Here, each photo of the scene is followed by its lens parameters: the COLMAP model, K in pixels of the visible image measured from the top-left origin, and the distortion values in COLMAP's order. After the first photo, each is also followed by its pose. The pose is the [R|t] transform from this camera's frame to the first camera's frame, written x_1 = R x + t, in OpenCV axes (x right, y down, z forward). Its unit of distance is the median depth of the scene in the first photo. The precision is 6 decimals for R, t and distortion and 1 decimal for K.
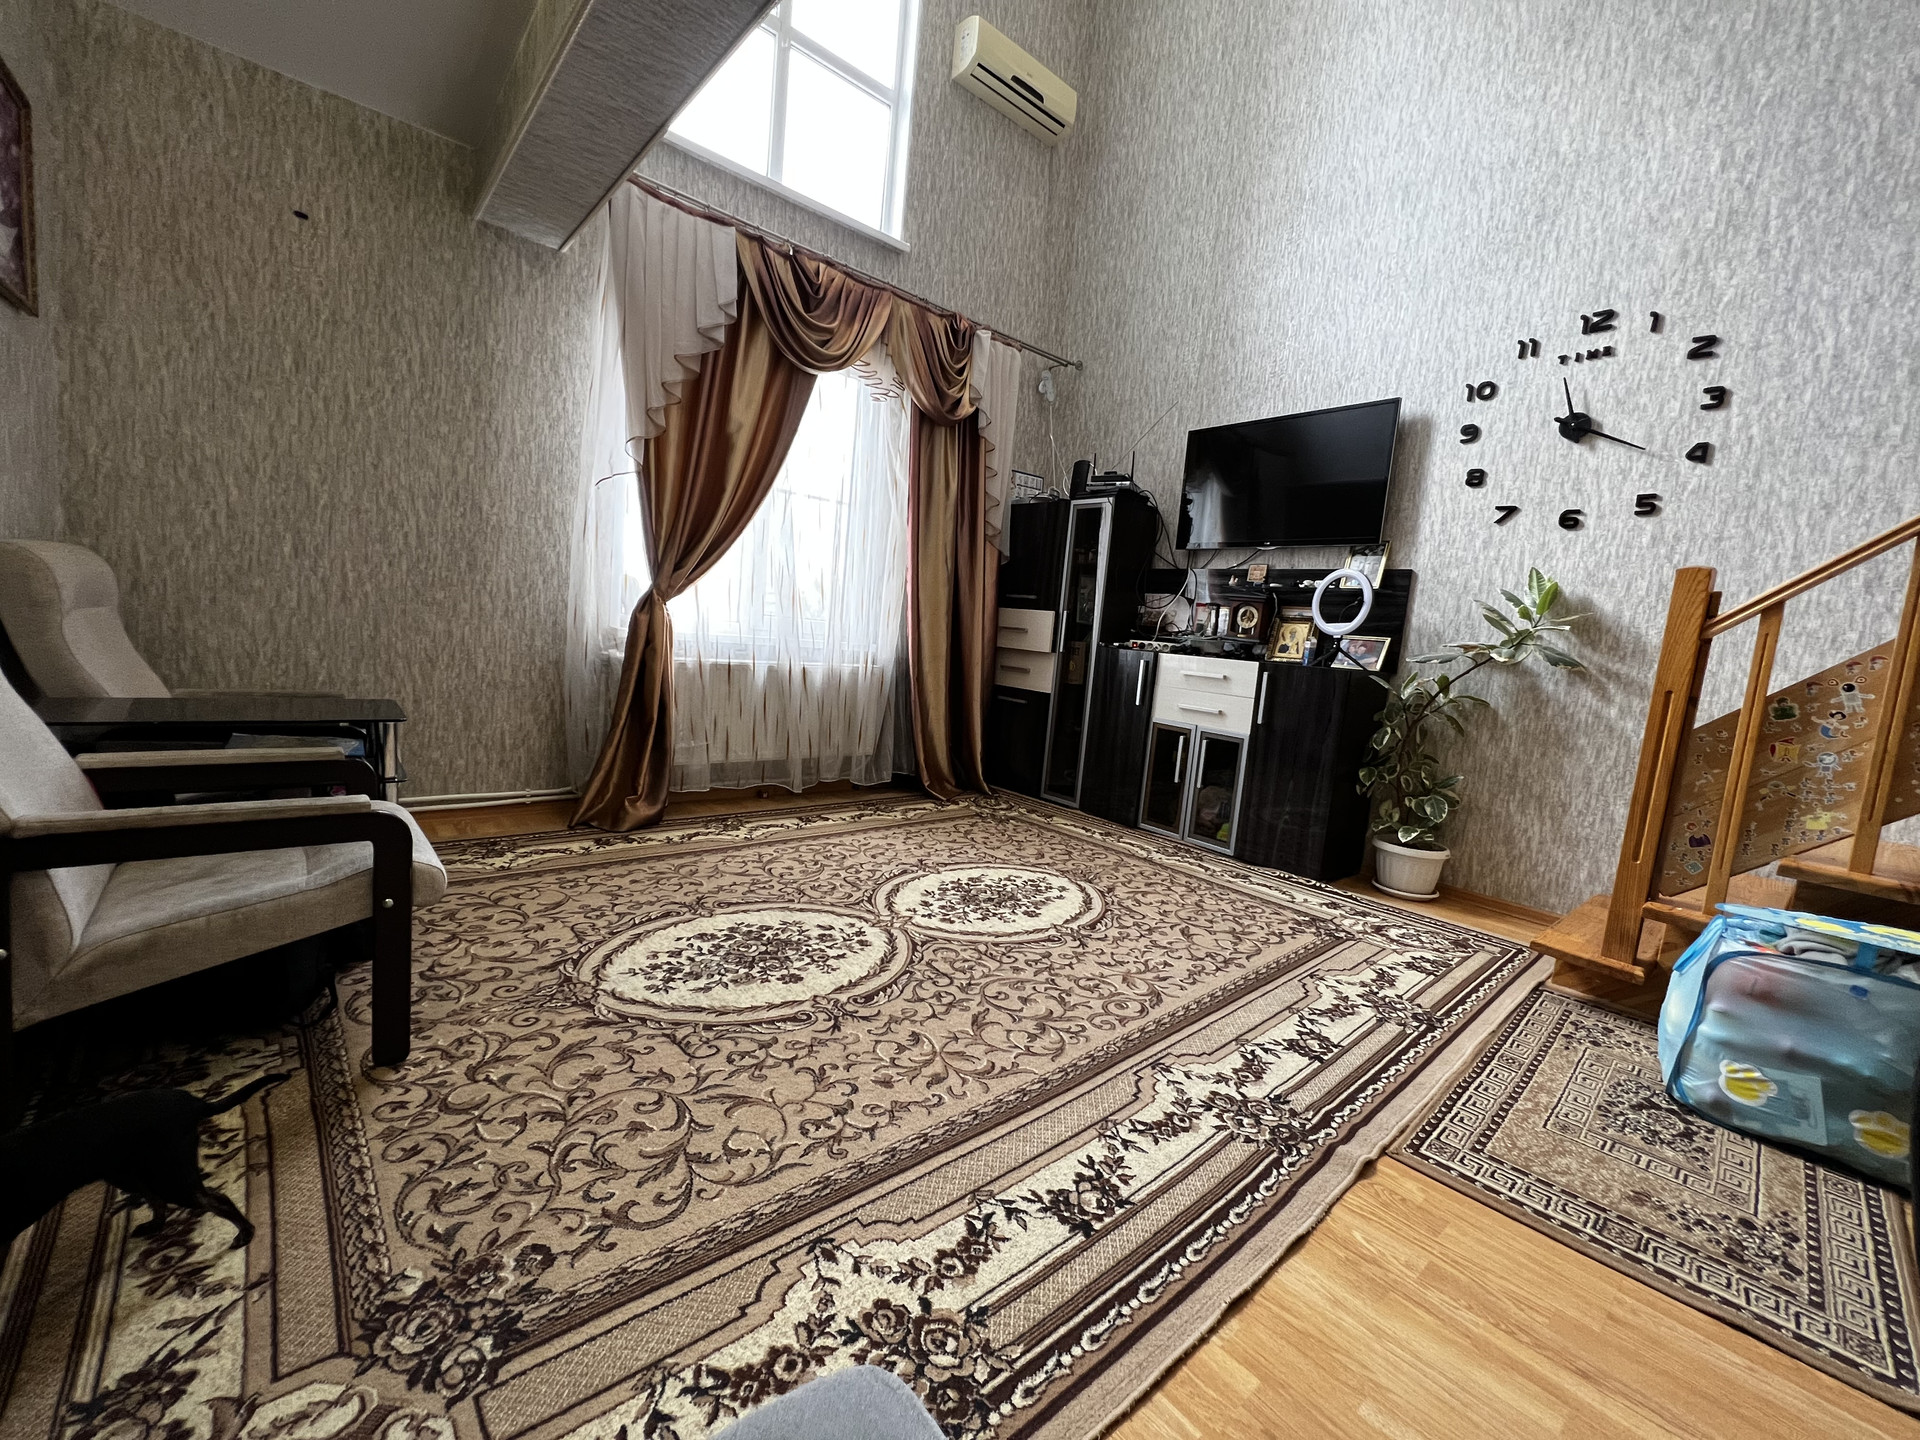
lens RADIAL K [[770.3, 0, 949.2], [0, 770.3, 714.6], [0, 0, 1]] dist [-0.002044, 0.000547]
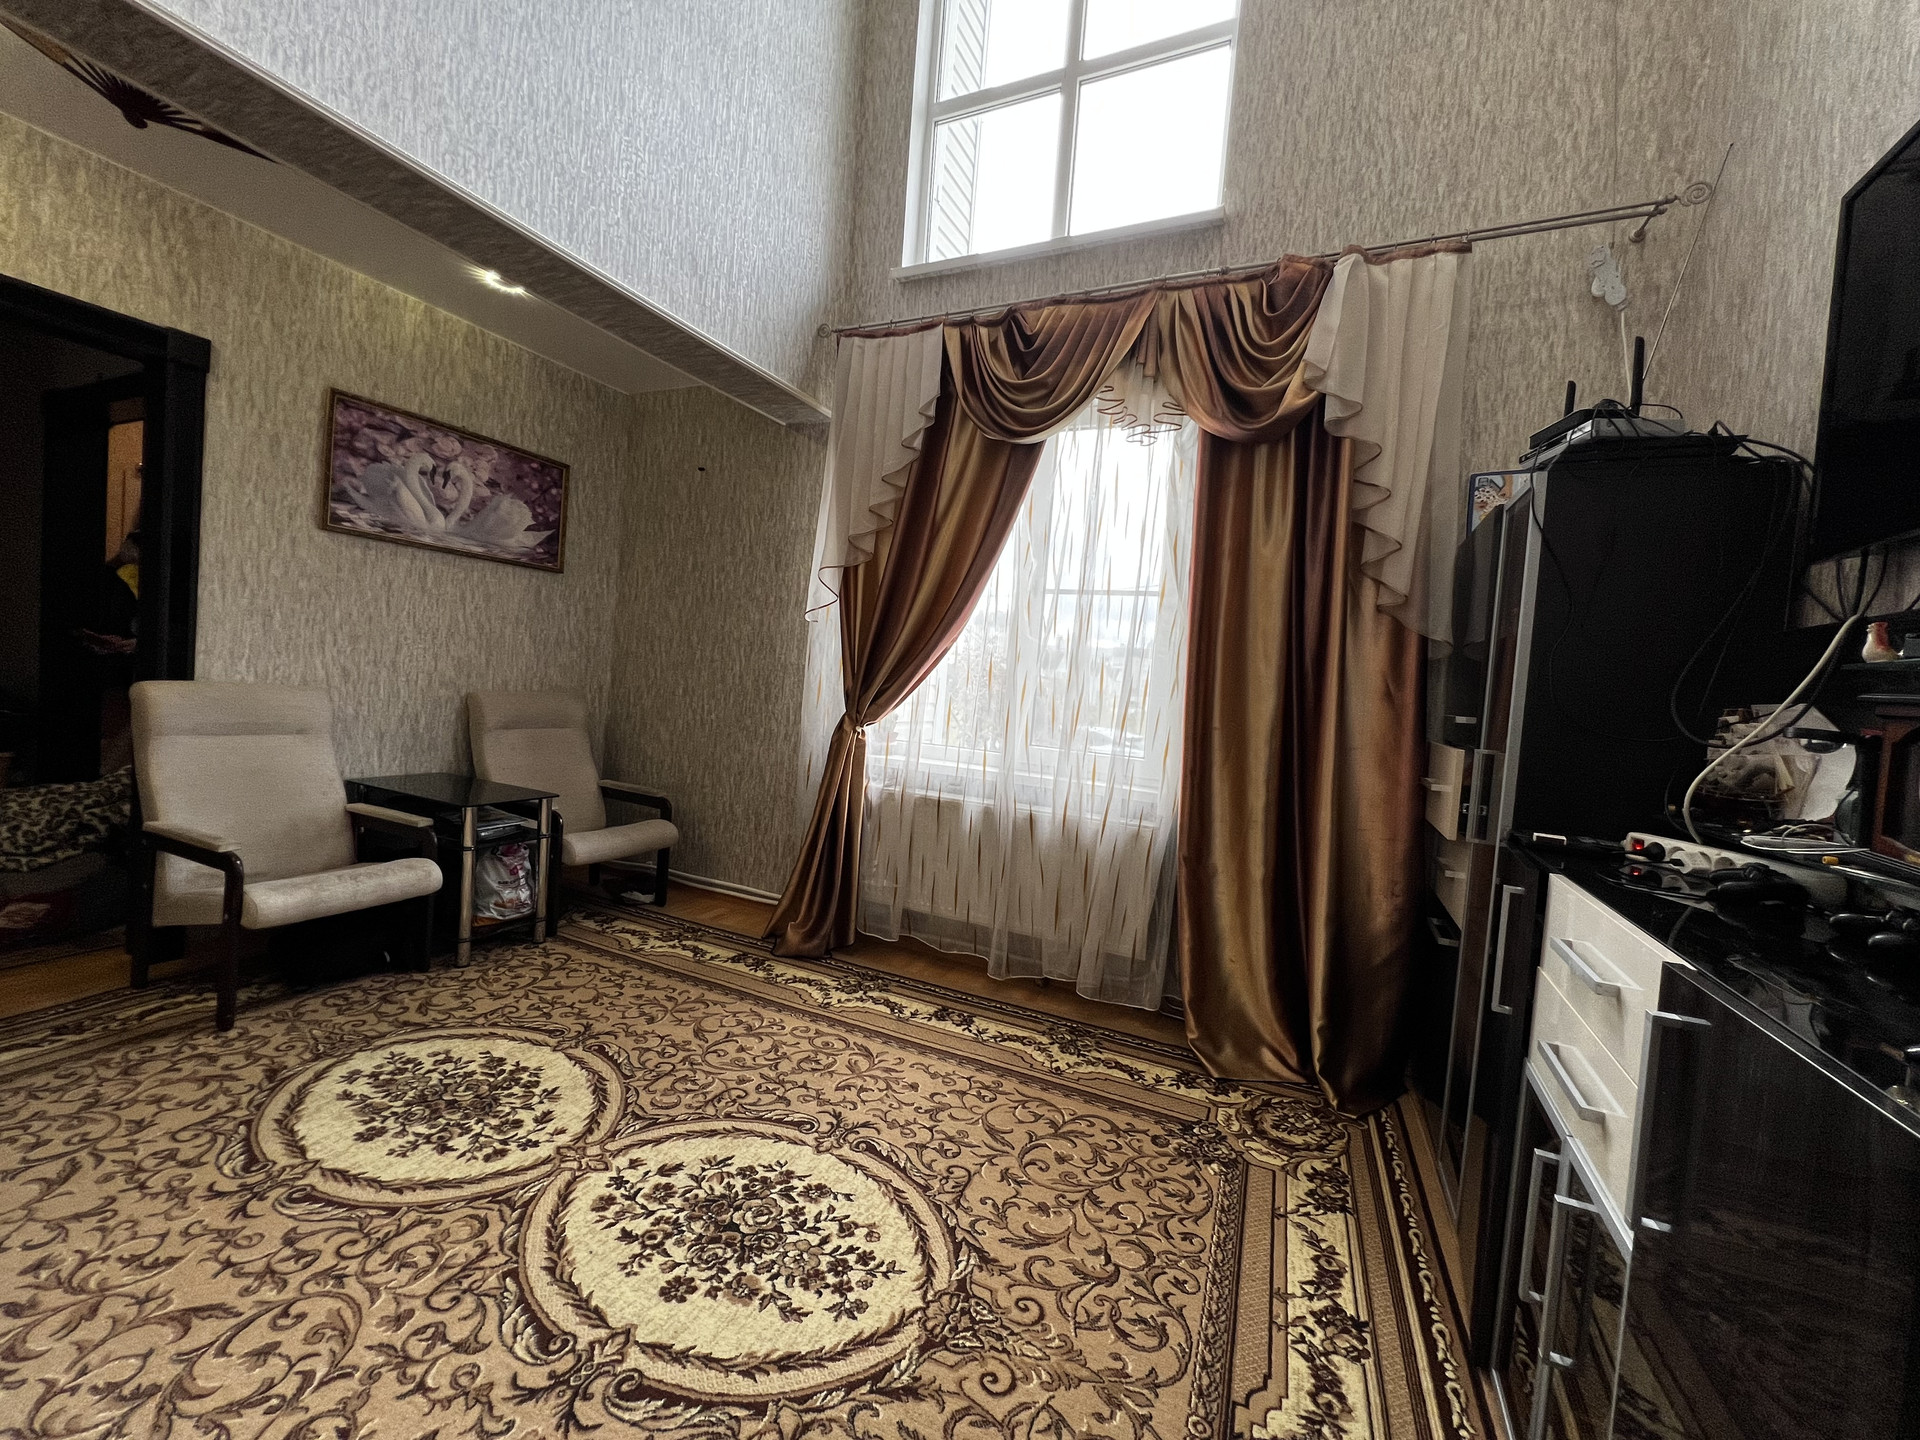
lens RADIAL K [[770.3, 0, 955.3], [0, 770.3, 711.5], [0, 0, 1]] dist [-0.002044, 0.000547]
pose [[0.417059, -0.023836, -0.908567, 0.640623], [-0.141140, 0.985831, -0.090651, -0.110169], [0.897854, 0.166041, 0.407785, 0.829419]]
